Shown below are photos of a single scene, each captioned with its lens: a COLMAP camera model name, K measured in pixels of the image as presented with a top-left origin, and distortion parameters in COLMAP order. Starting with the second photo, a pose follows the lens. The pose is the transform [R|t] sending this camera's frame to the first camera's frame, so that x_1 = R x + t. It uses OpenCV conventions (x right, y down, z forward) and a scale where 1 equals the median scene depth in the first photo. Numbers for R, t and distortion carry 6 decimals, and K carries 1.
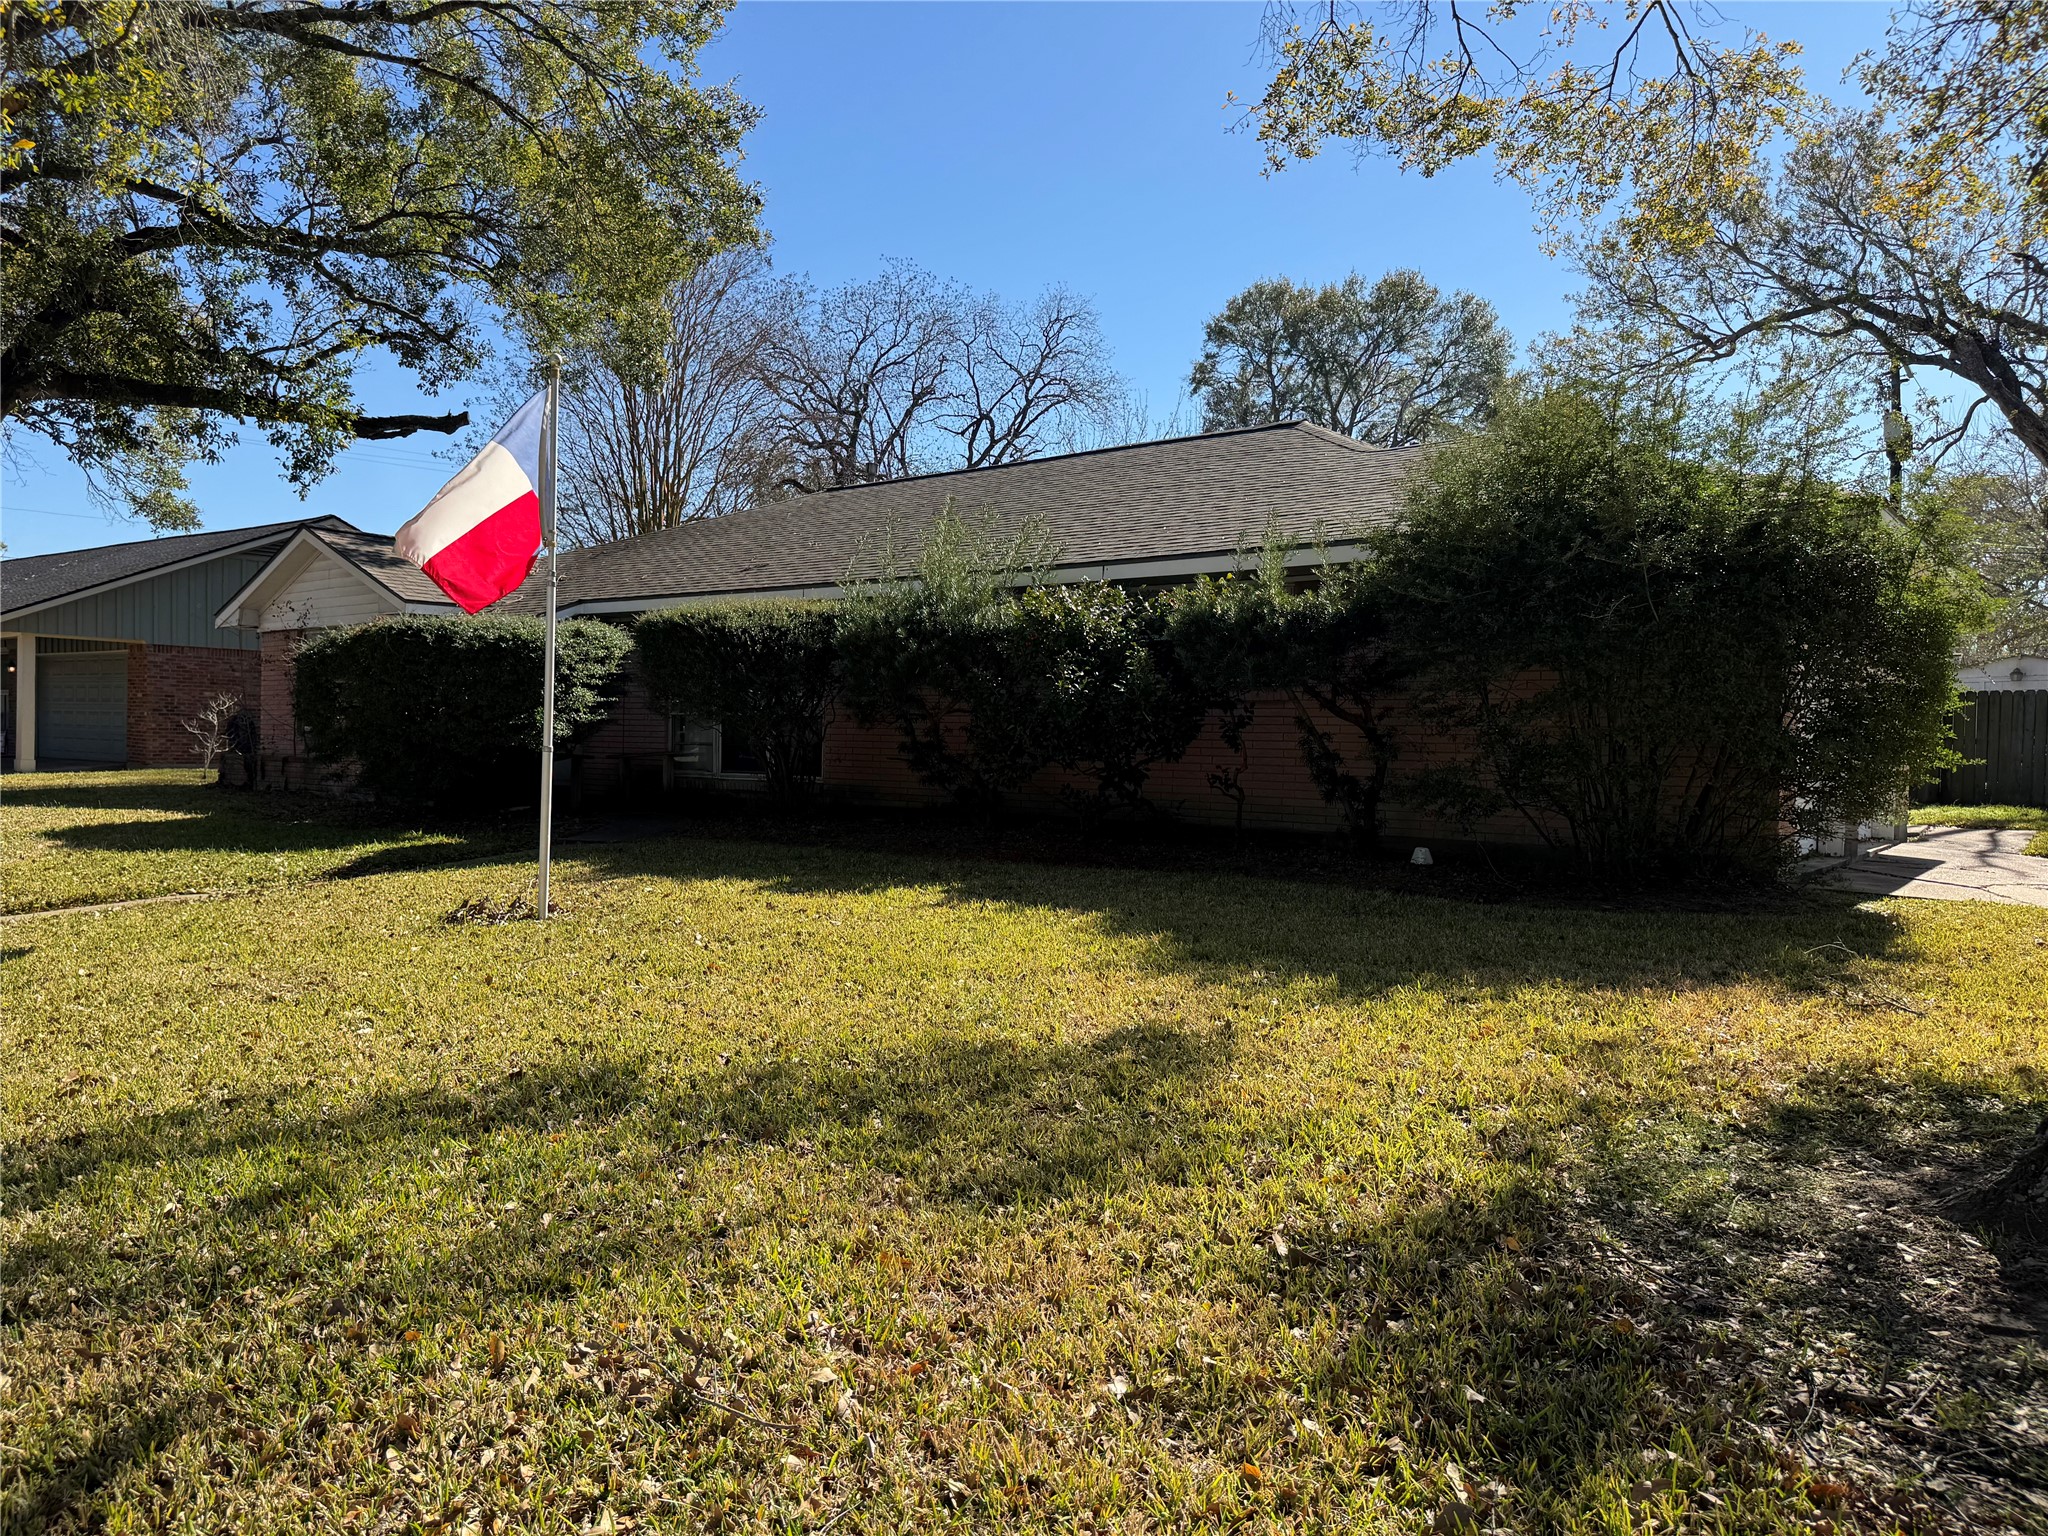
lens RADIAL K [[1444.4, 0, 1023.5], [0, 1444.4, 767.9], [0, 0, 1]] dist [0.038773, -0.012777]
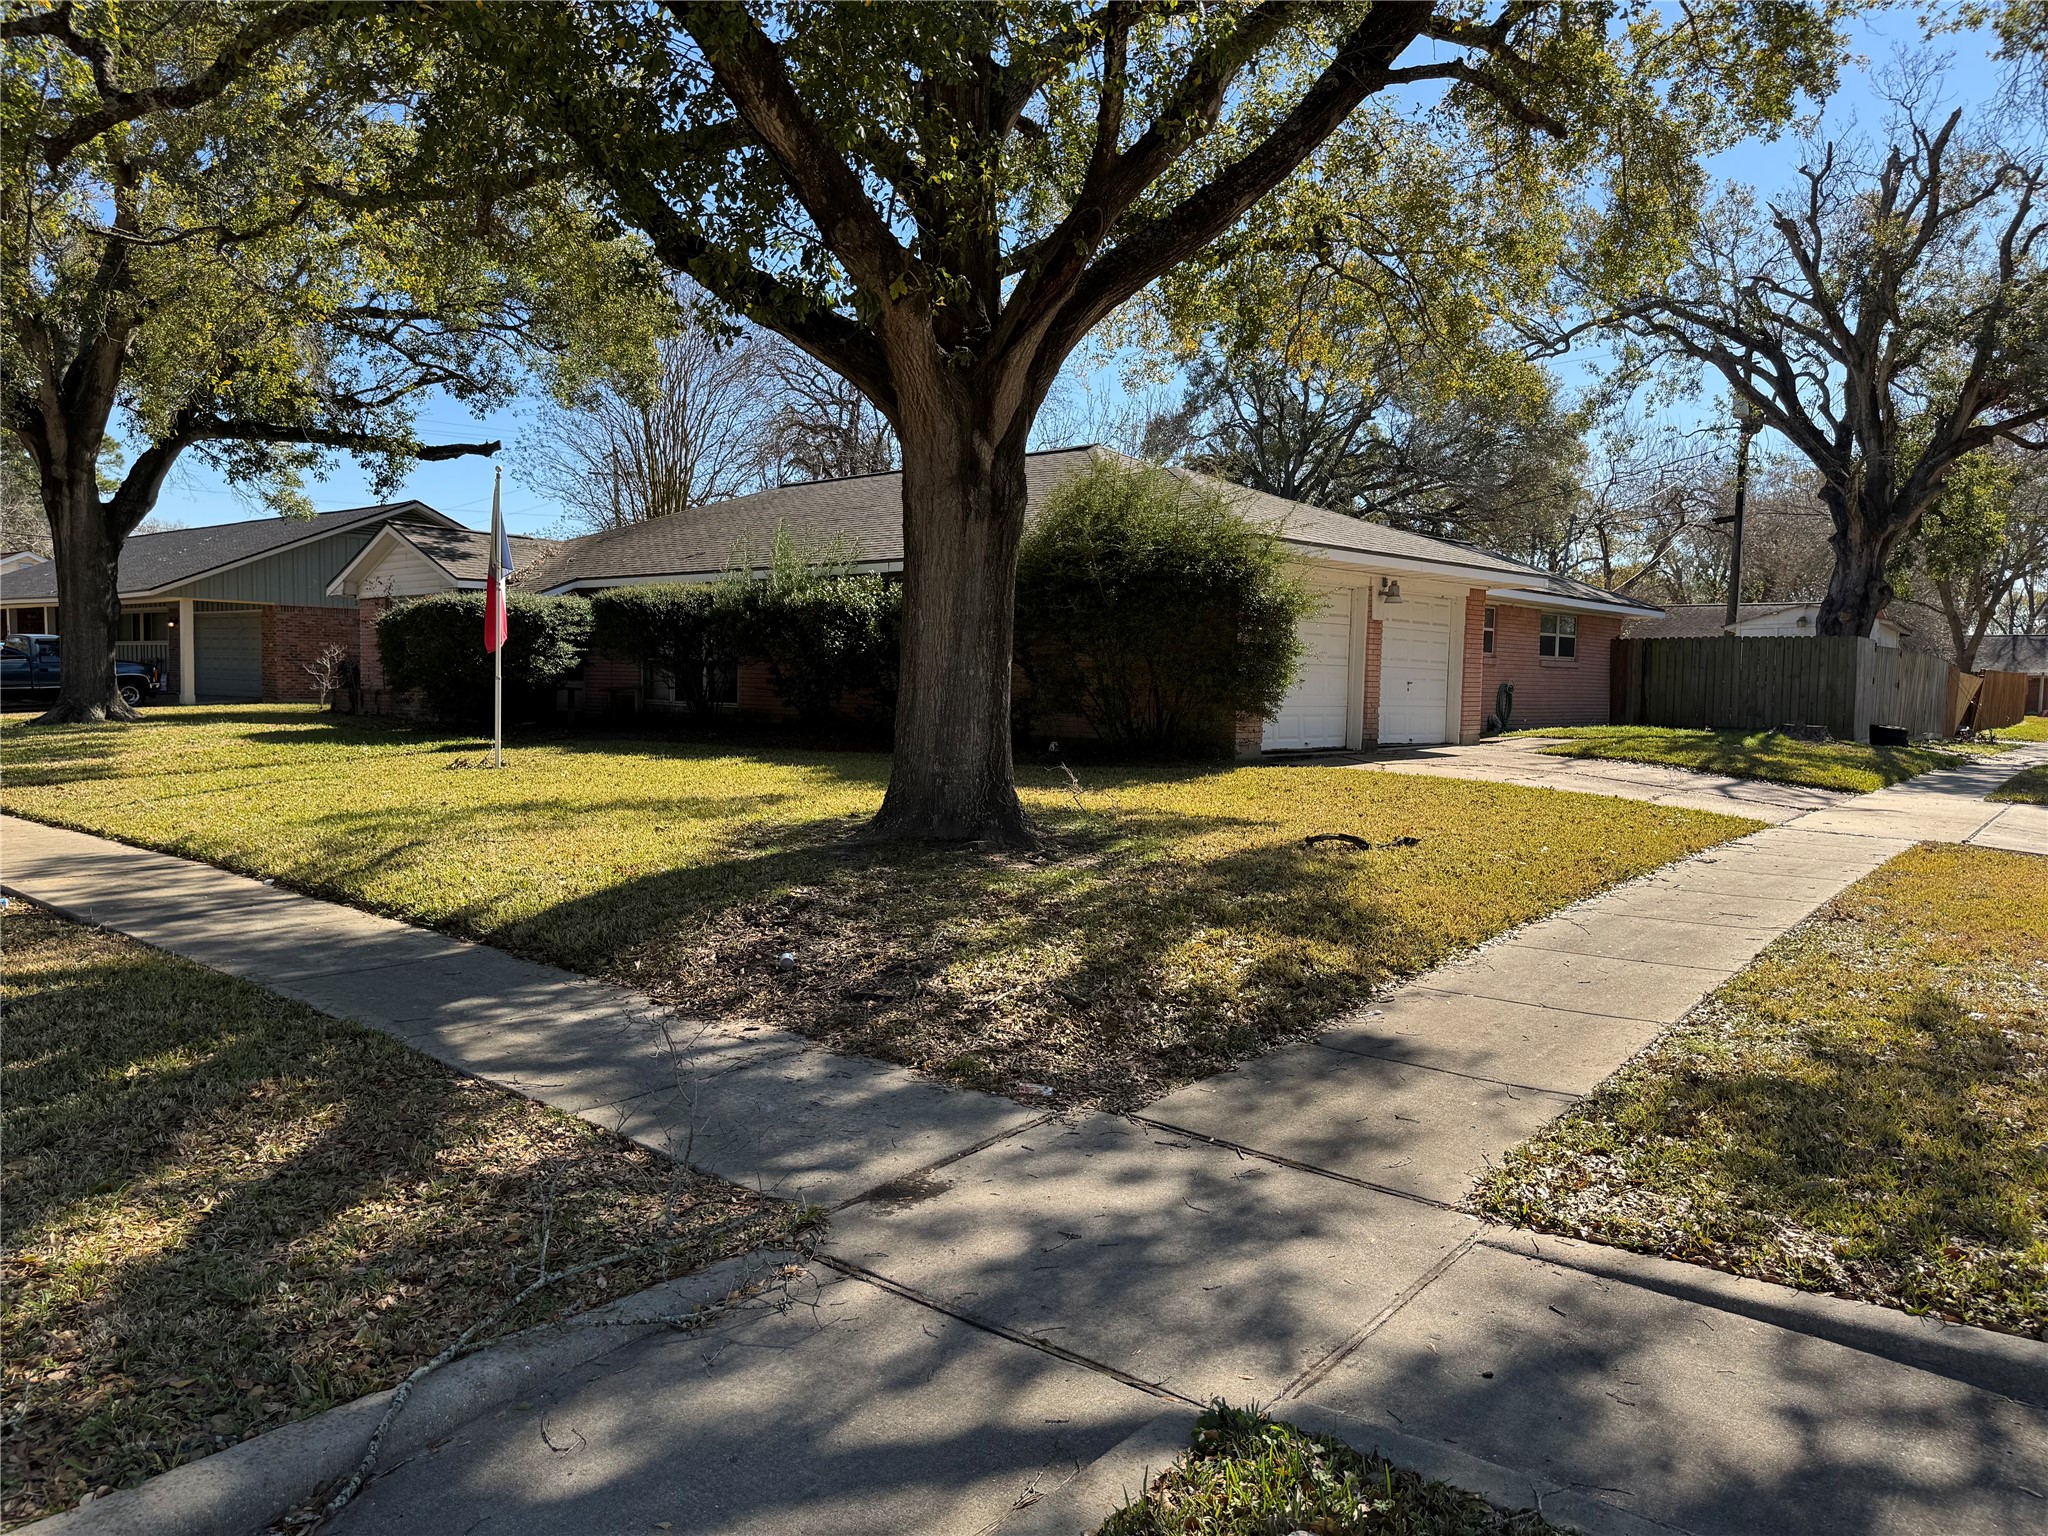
lens RADIAL K [[1444.4, 0, 1023.8], [0, 1444.4, 767.3], [0, 0, 1]] dist [0.038773, -0.012777]
pose [[0.998040, 0.002042, -0.062550, 0.209788], [0.000355, 0.999267, 0.038282, 0.013296], [0.062582, -0.038229, 0.997307, -0.371268]]
